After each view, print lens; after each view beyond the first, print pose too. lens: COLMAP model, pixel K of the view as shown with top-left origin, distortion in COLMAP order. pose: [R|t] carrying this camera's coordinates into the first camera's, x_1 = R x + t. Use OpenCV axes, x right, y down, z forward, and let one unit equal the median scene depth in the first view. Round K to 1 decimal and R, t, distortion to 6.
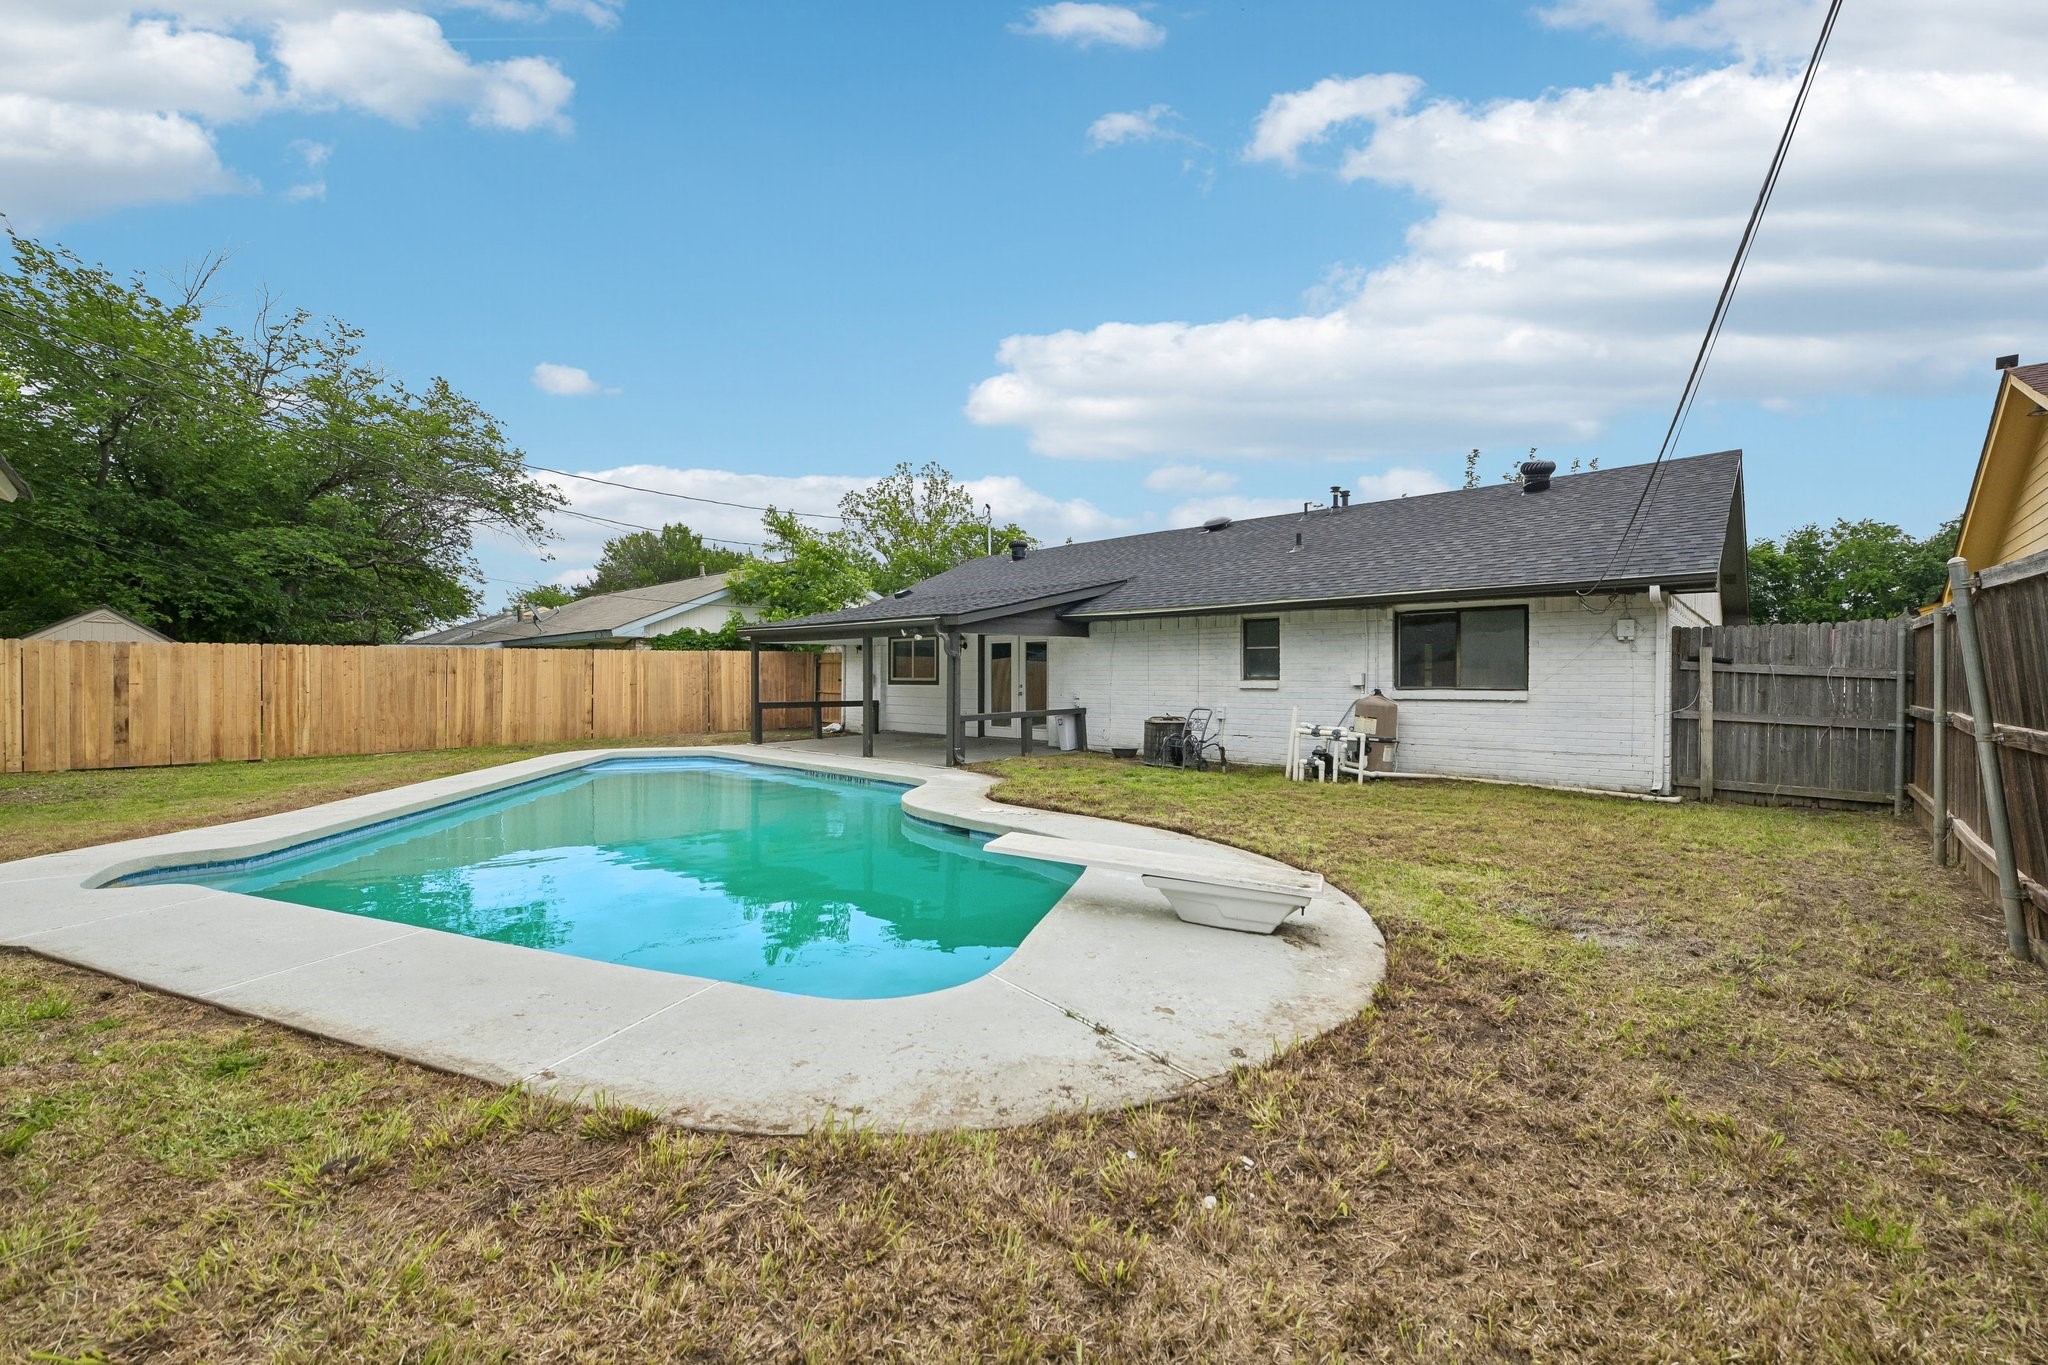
lens RADIAL K [[828.2, 0, 1037.7], [0, 828.2, 673.9], [0, 0, 1]] dist [-0.007268, -0.000878]
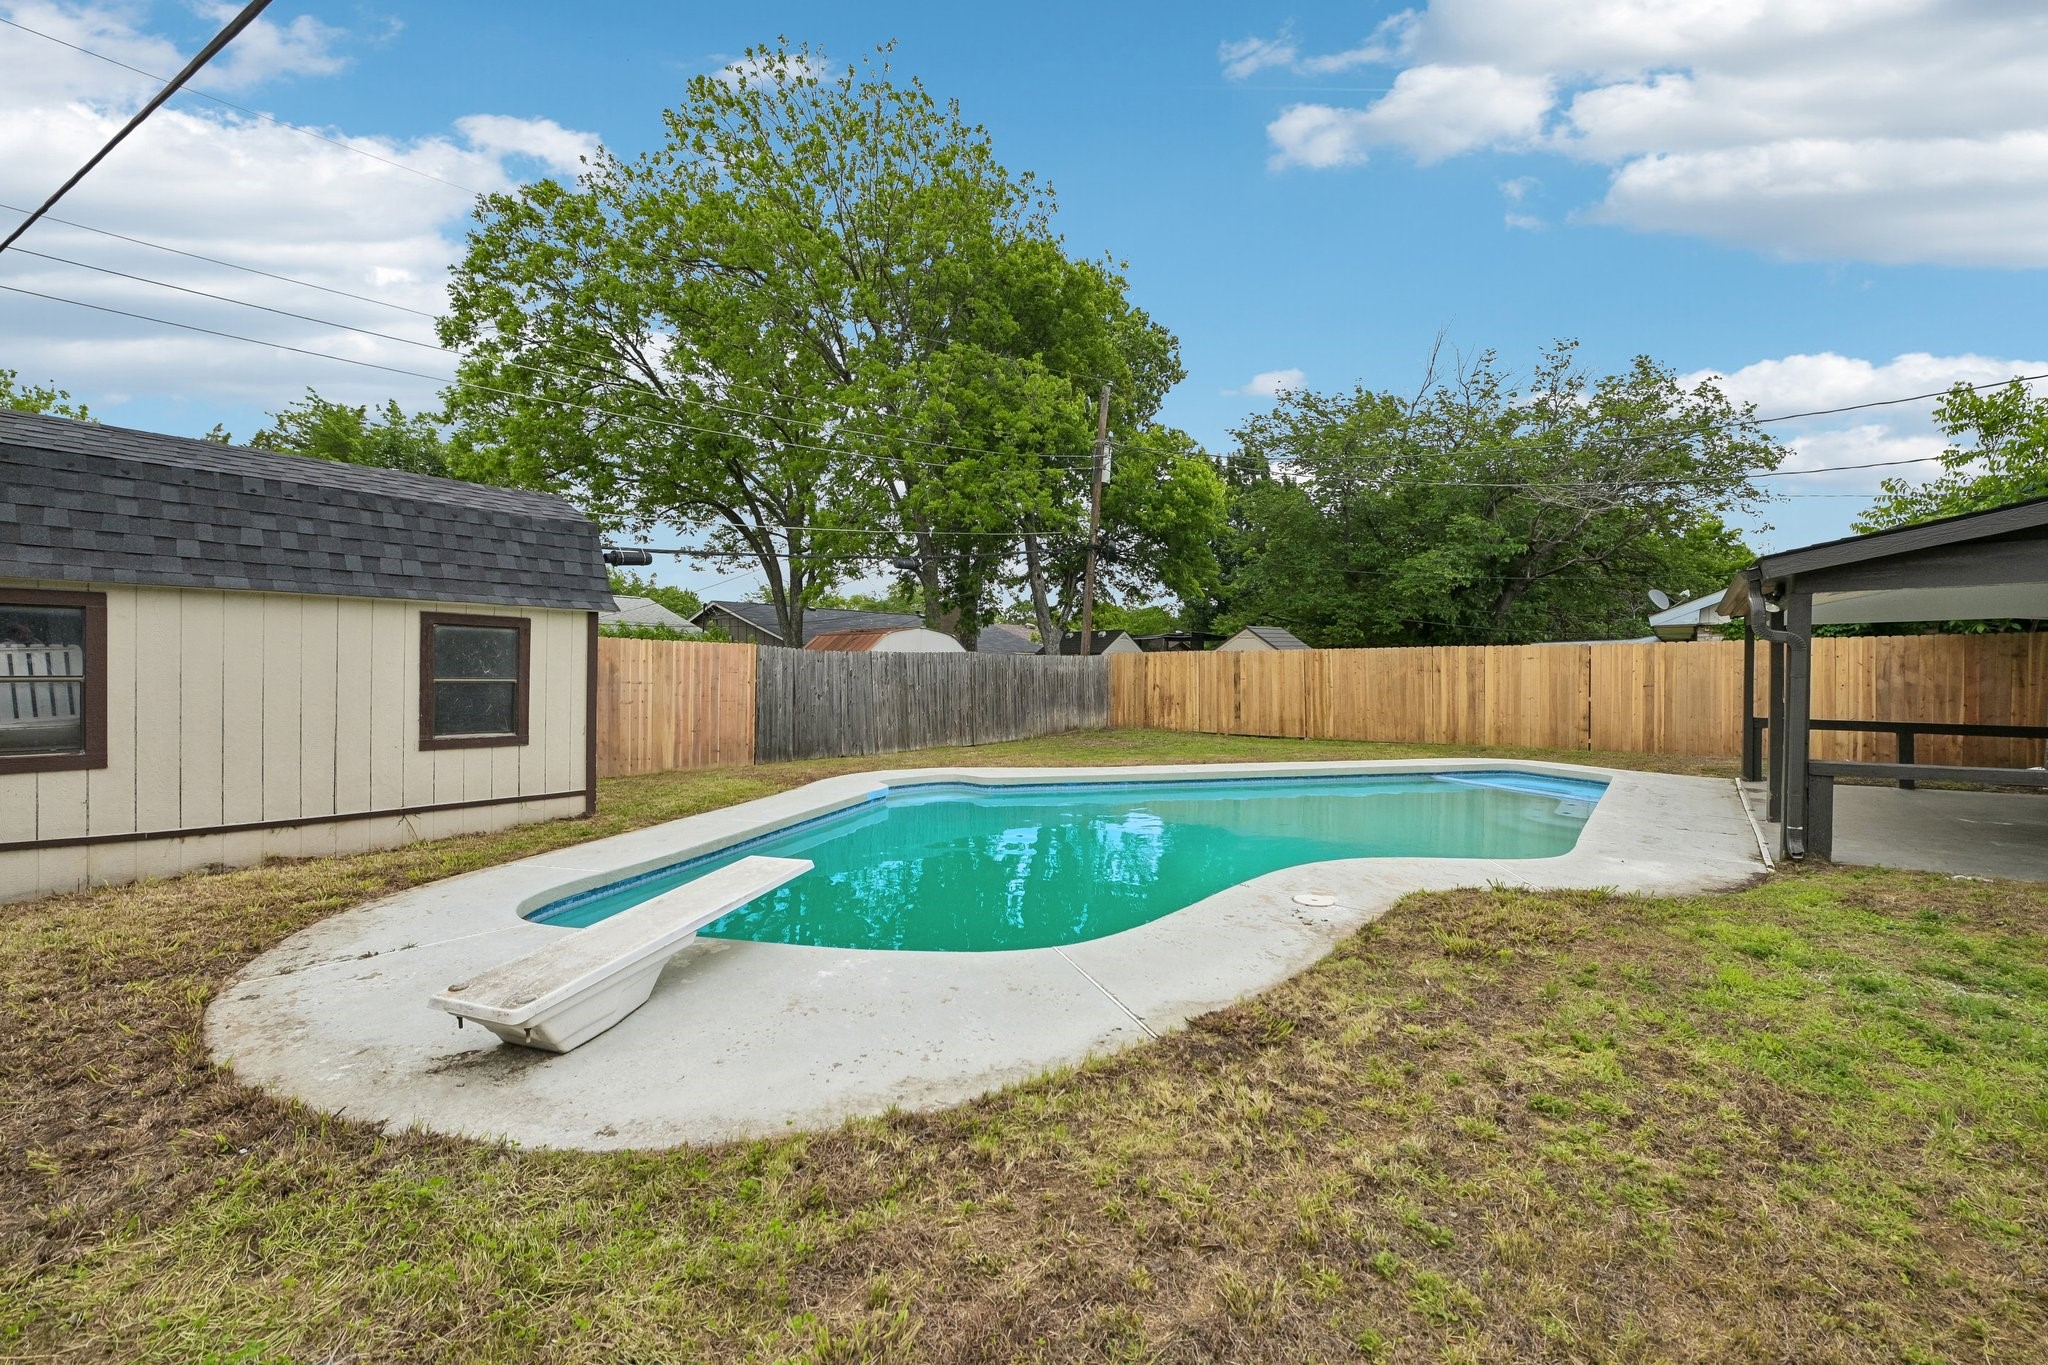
lens RADIAL K [[828.2, 0, 1011.5], [0, 828.2, 669.8], [0, 0, 1]] dist [-0.007268, -0.000878]
pose [[0.053371, -0.000900, -0.998574, 0.314153], [0.001530, 0.999998, -0.000819, -0.003561], [0.998574, -0.001484, 0.053372, 0.429006]]
